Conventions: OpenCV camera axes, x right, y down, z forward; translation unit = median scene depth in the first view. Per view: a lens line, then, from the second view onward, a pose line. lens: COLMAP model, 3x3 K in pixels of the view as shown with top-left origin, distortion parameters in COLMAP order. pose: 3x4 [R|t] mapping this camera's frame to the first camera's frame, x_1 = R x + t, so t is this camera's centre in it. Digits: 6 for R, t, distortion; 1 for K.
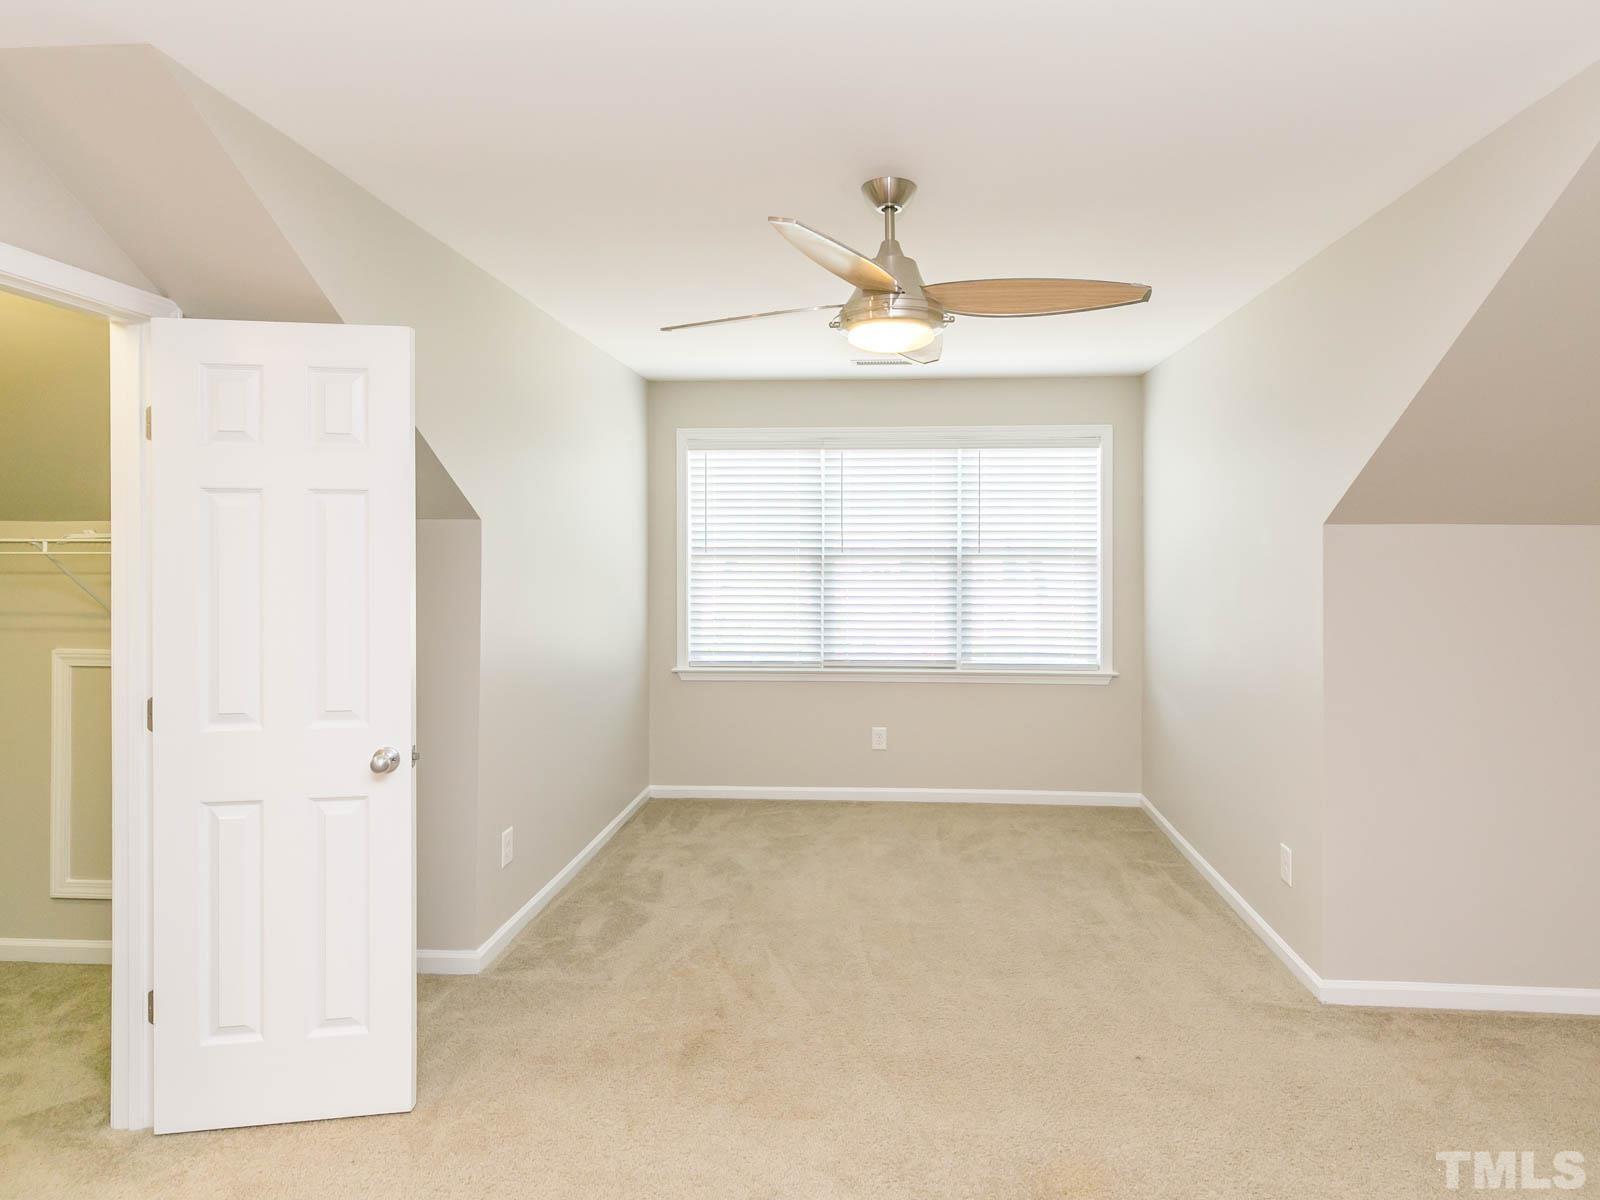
lens RADIAL K [[877.2, 0, 718.5], [0, 877.2, 547.0], [0, 0, 1]] dist [0.000289, -0.000846]
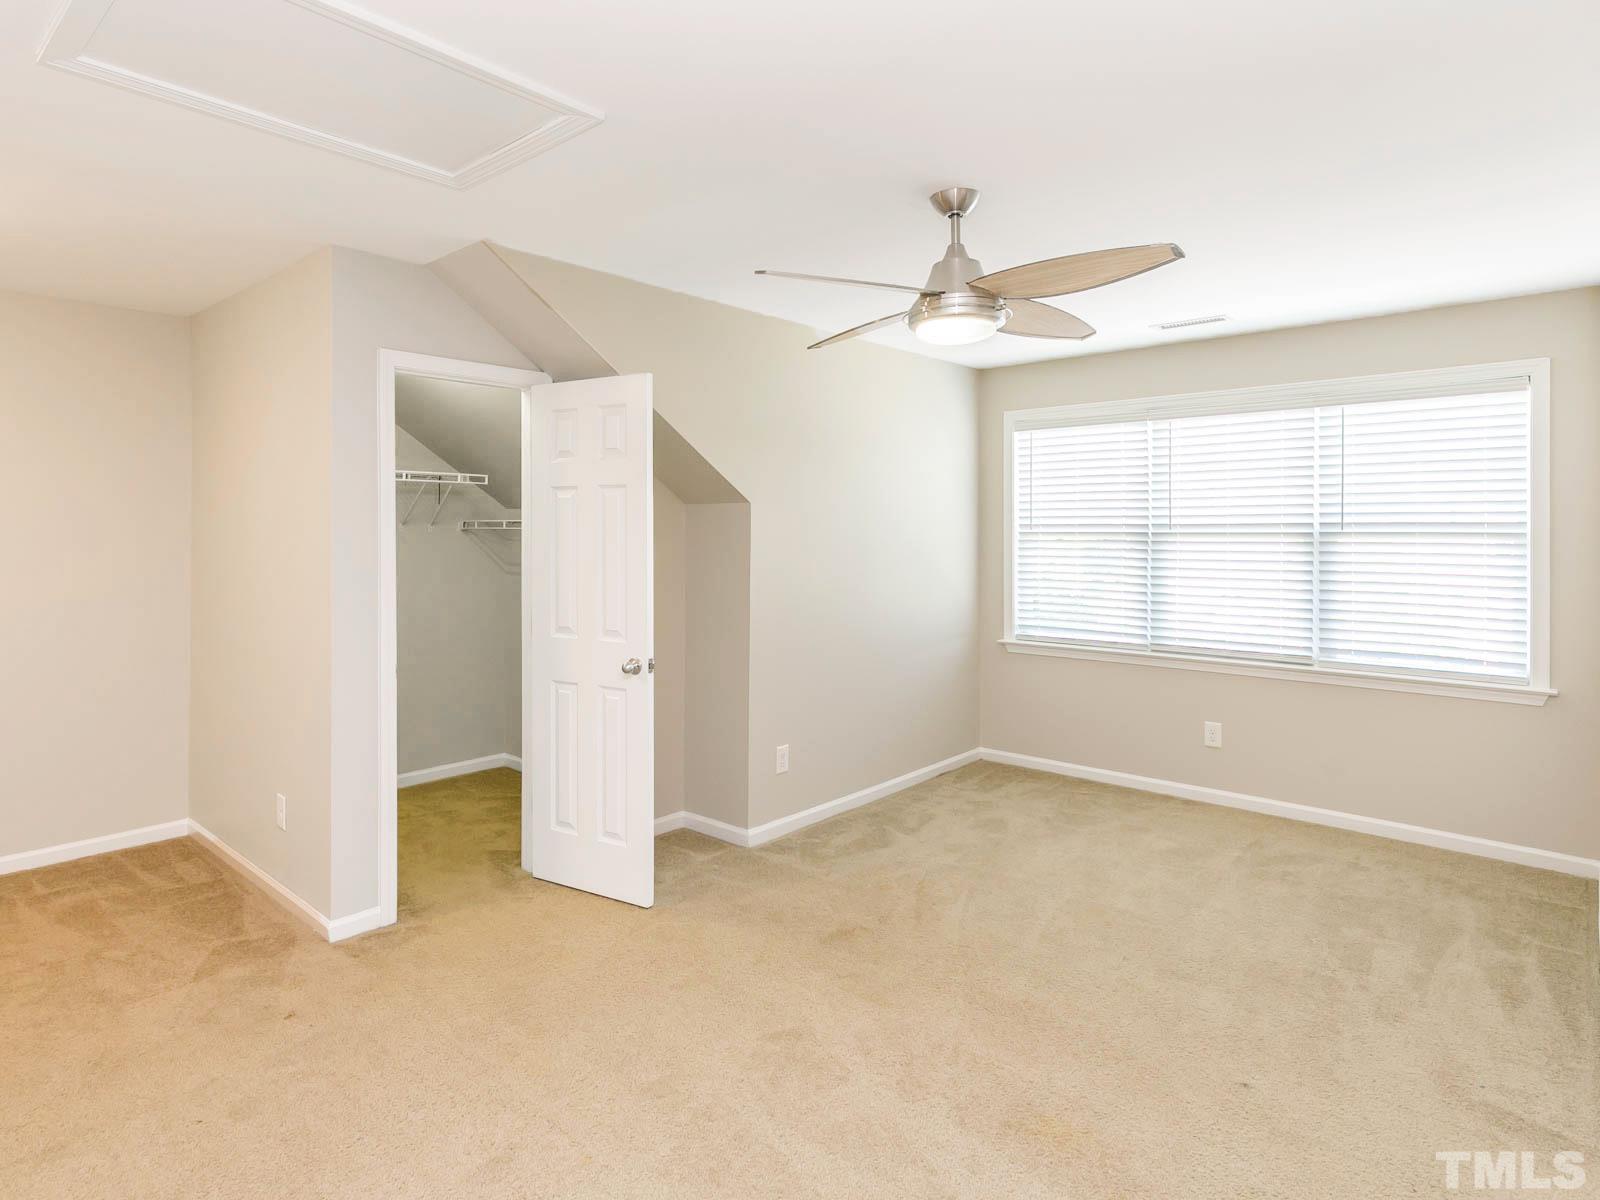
lens RADIAL K [[891.9, 0, 733.2], [0, 891.9, 532.4], [0, 0, 1]] dist [0.000194, -0.000263]
pose [[0.762570, 0.001150, -0.646905, 0.406703], [0.000471, 0.999997, 0.002333, 0.006937], [0.646906, -0.002084, 0.762567, -0.024154]]
